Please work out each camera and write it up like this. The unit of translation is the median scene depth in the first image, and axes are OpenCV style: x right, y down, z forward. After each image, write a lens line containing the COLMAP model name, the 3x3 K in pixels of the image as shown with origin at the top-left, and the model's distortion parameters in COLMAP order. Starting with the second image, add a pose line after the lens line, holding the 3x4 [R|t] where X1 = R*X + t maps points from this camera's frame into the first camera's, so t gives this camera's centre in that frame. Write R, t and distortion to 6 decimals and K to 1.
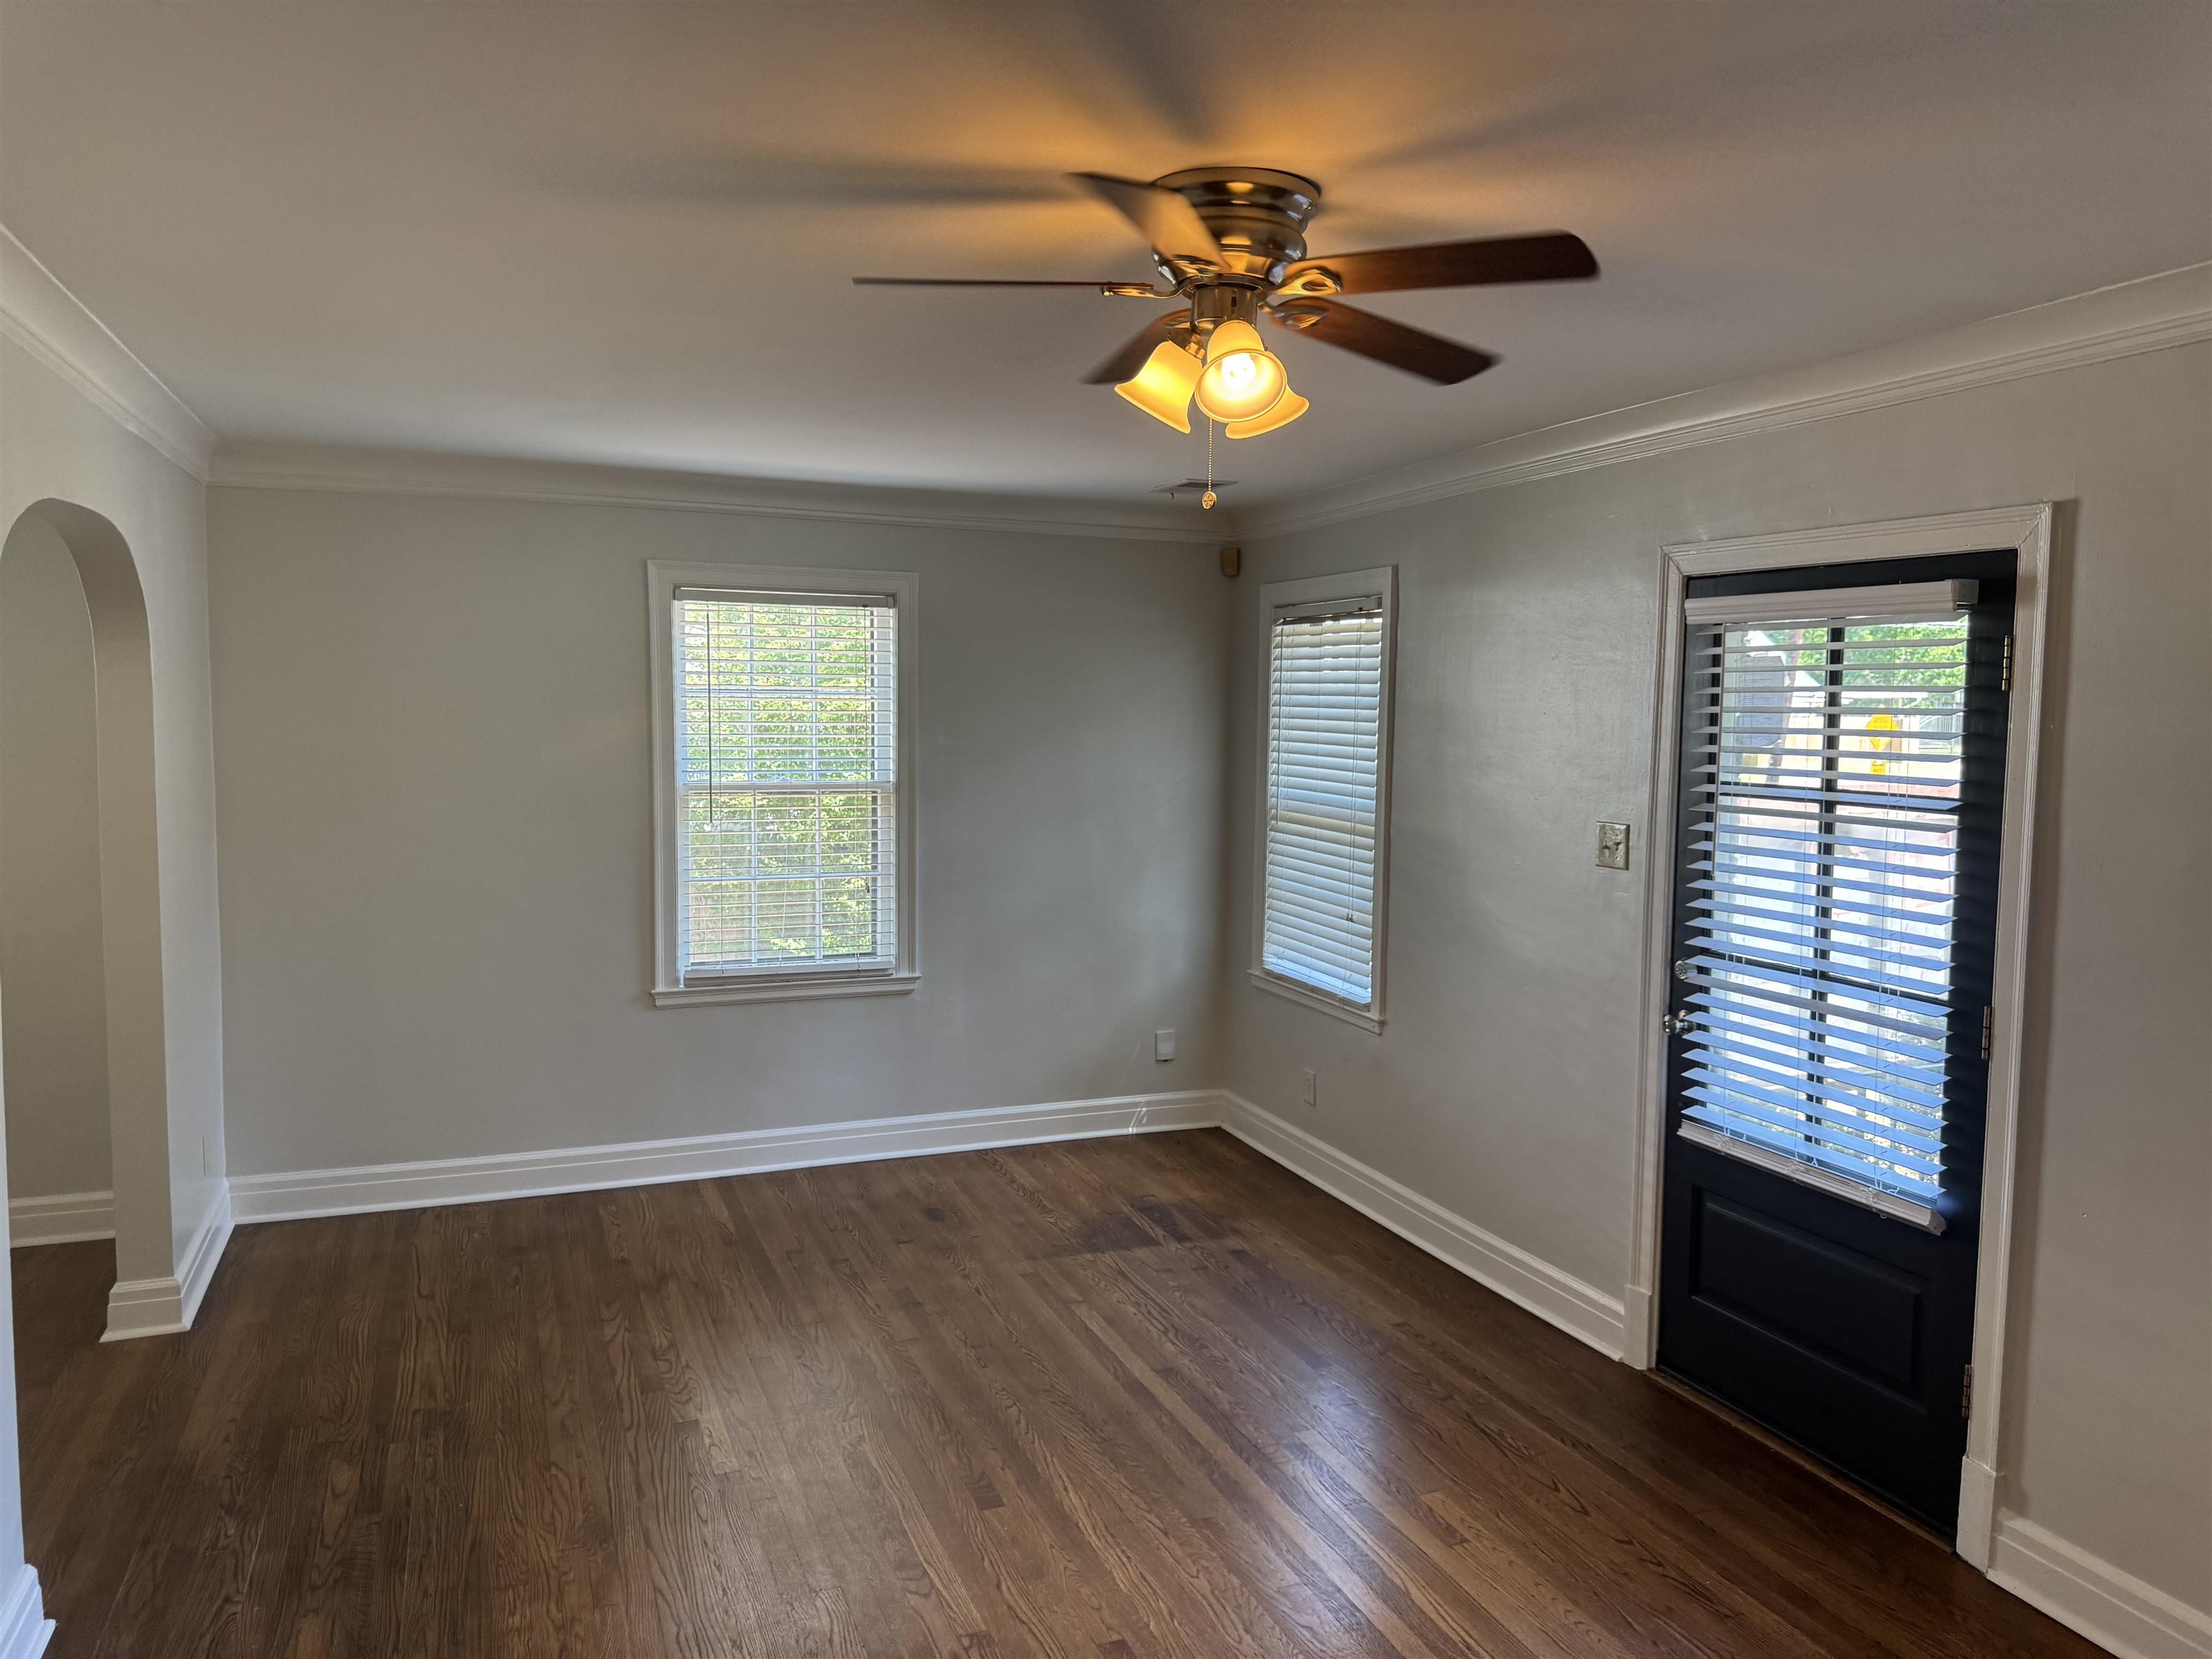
lens RADIAL K [[1577.1, 0, 1098.8], [0, 1577.1, 837.5], [0, 0, 1]] dist [0.083700, -0.013483]
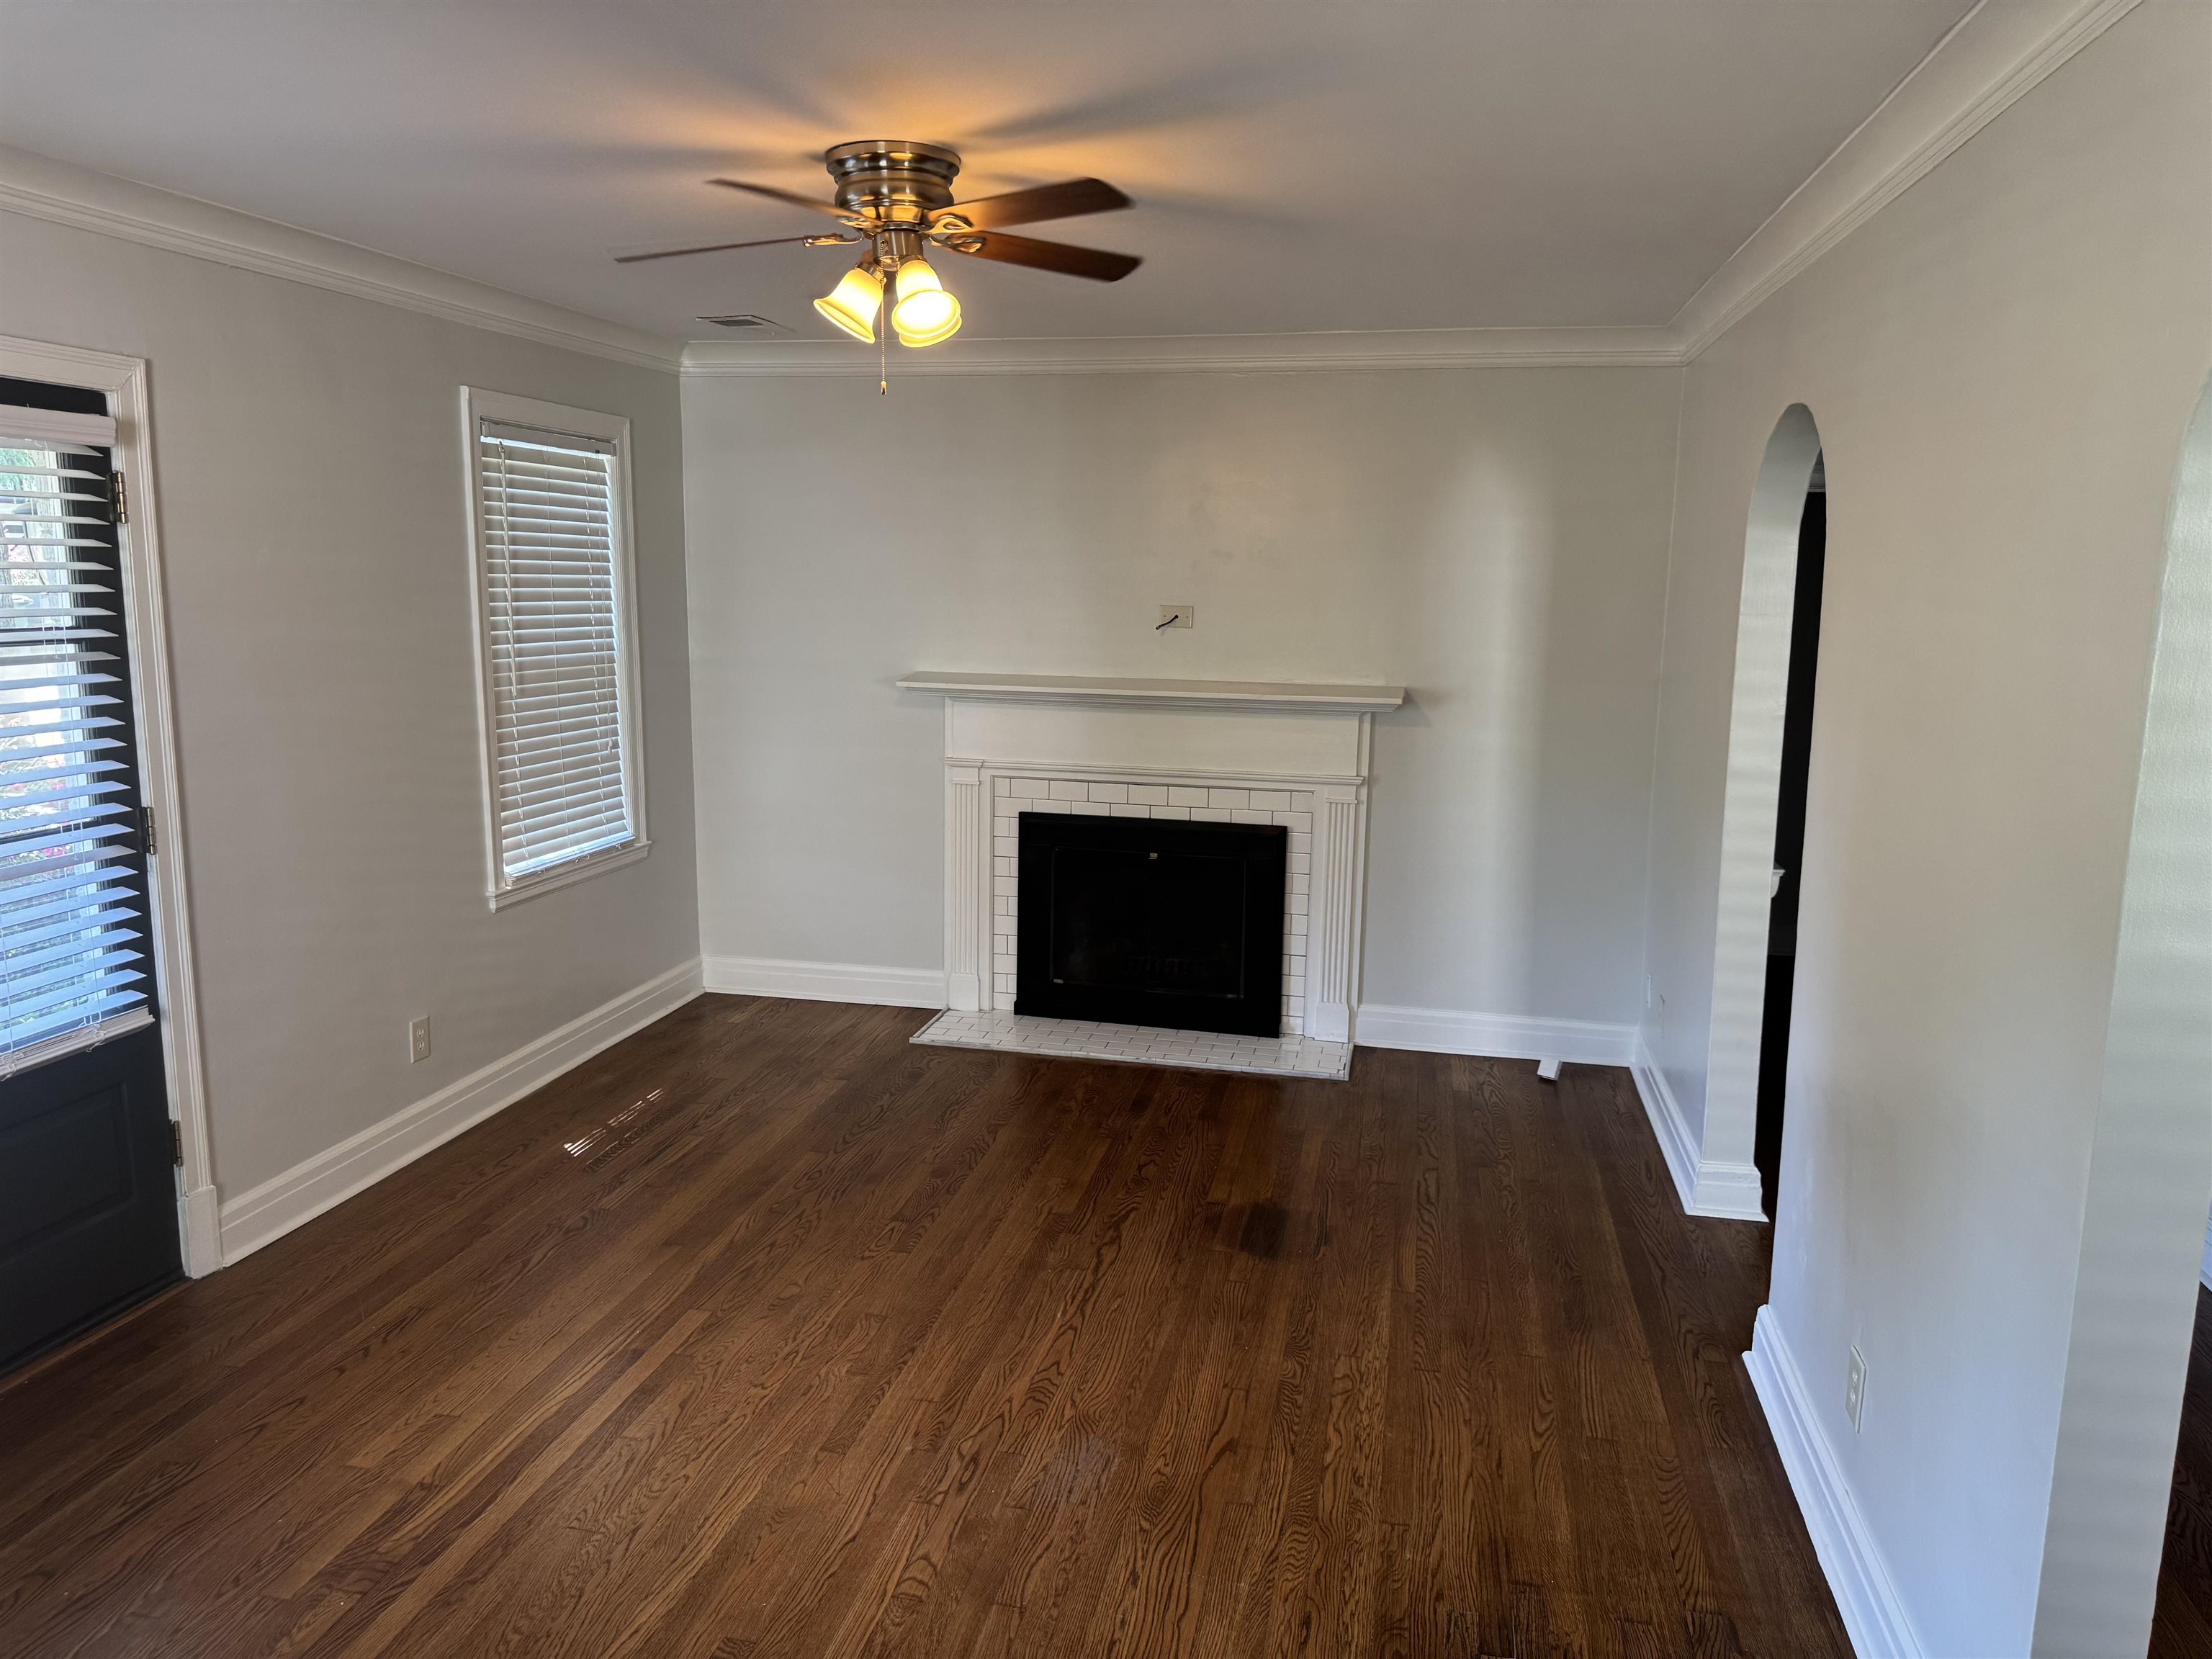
lens RADIAL K [[1577.1, 0, 1097.9], [0, 1577.1, 823.0], [0, 0, 1]] dist [0.083700, -0.013483]
pose [[-0.842095, -0.093355, 0.531189, -0.590881], [0.030167, 0.975210, 0.219214, -0.112224], [-0.538485, 0.200623, -0.818403, 1.512463]]
